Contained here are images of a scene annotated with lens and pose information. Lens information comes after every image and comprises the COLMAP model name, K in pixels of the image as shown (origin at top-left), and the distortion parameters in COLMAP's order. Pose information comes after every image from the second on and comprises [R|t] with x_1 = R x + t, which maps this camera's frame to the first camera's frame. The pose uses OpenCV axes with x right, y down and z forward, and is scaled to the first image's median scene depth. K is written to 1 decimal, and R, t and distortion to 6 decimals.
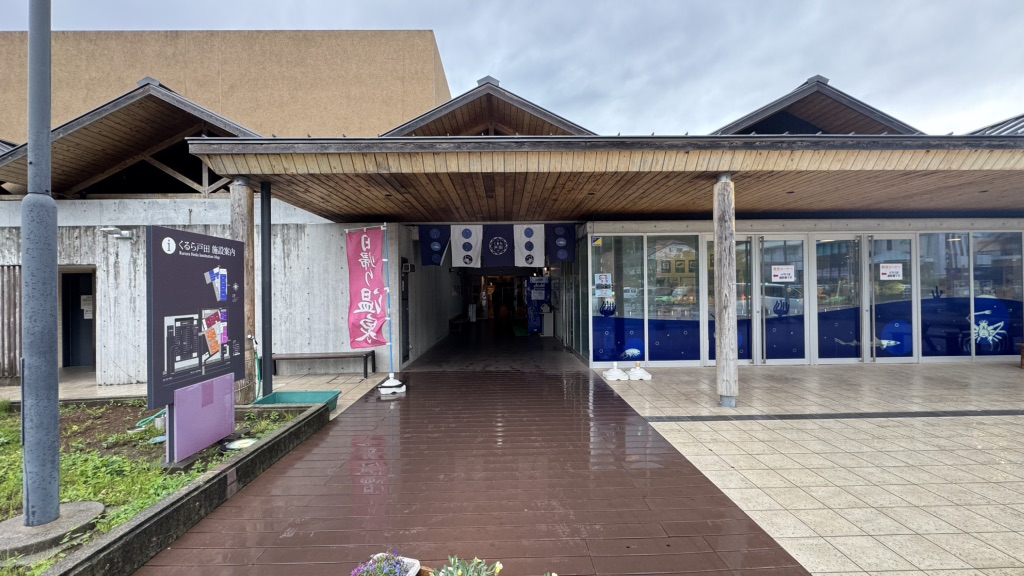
lens RADIAL K [[406.9, 0, 511.2], [0, 406.9, 288.0], [0, 0, 1]] dist [0.000487, 0.000045]
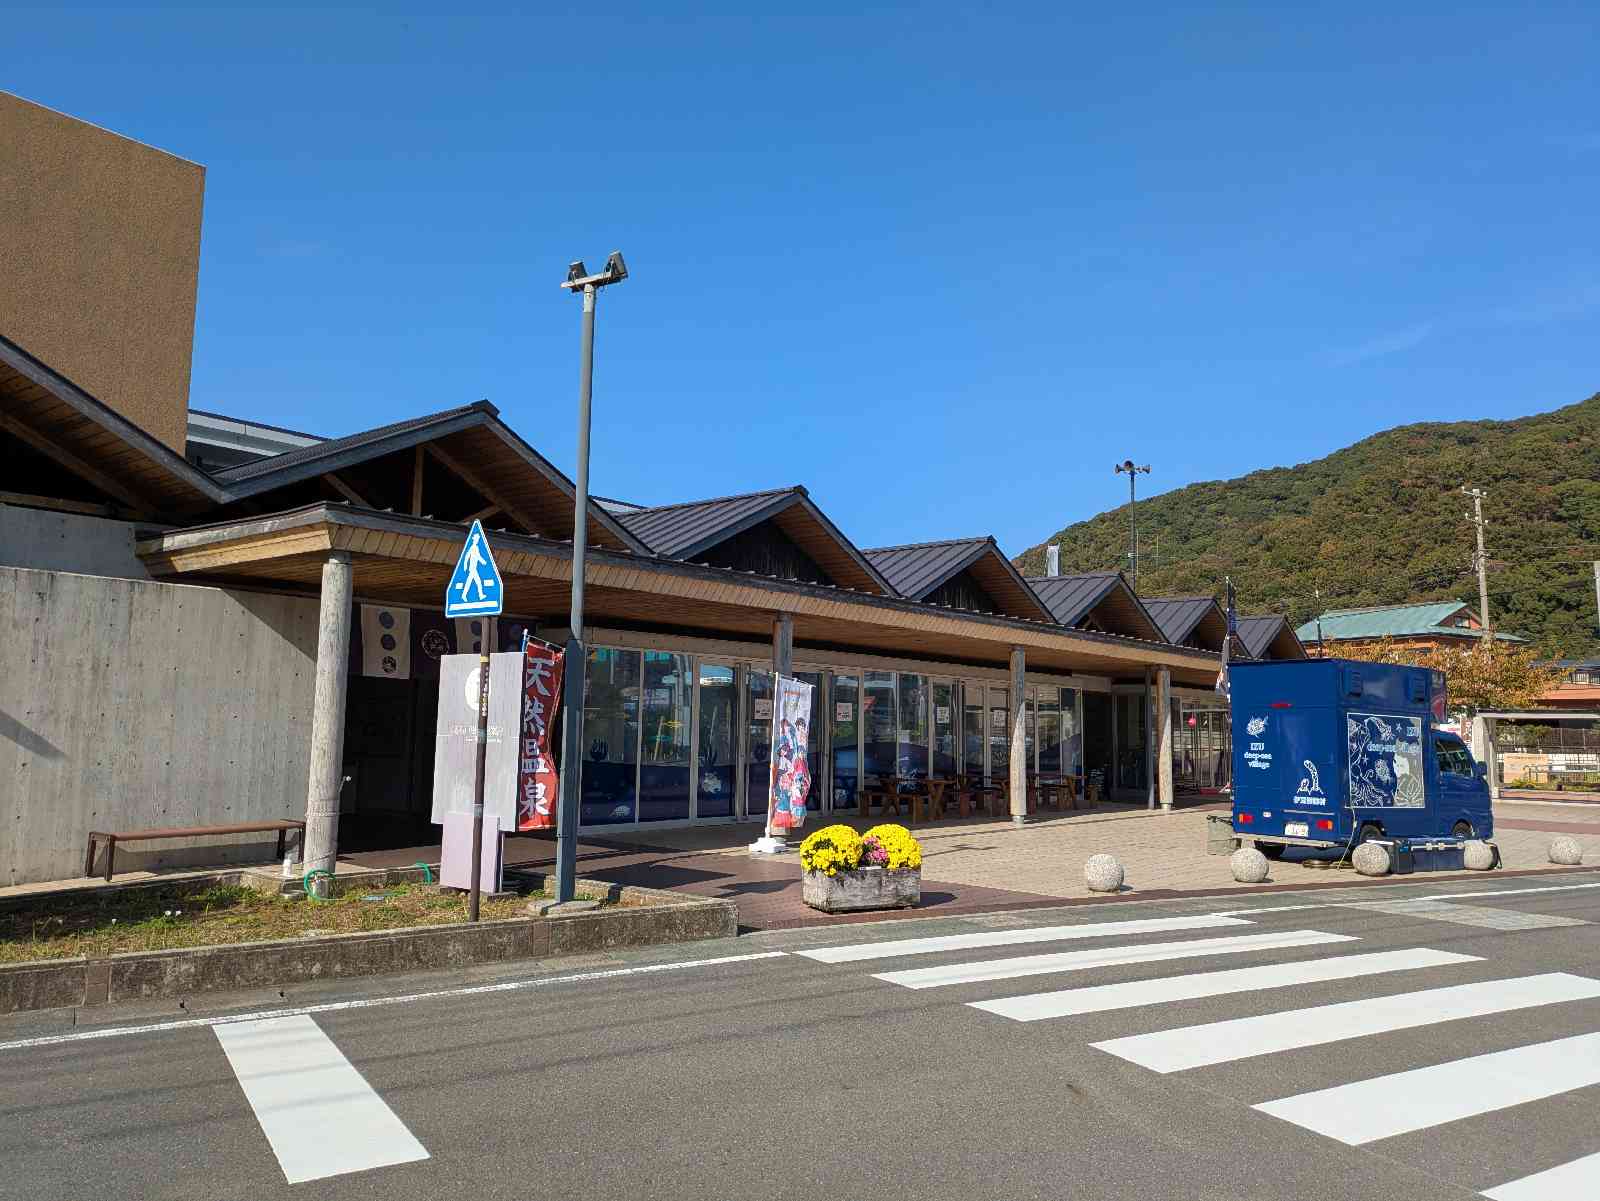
lens RADIAL K [[1197.6, 0, 794.8], [0, 1197.6, 582.3], [0, 0, 1]] dist [0.069647, -0.102498]
pose [[0.648148, 0.118726, 0.752202, -1.311406], [-0.031927, 0.991140, -0.128930, 0.021174], [-0.760845, 0.059550, 0.646196, -0.725699]]
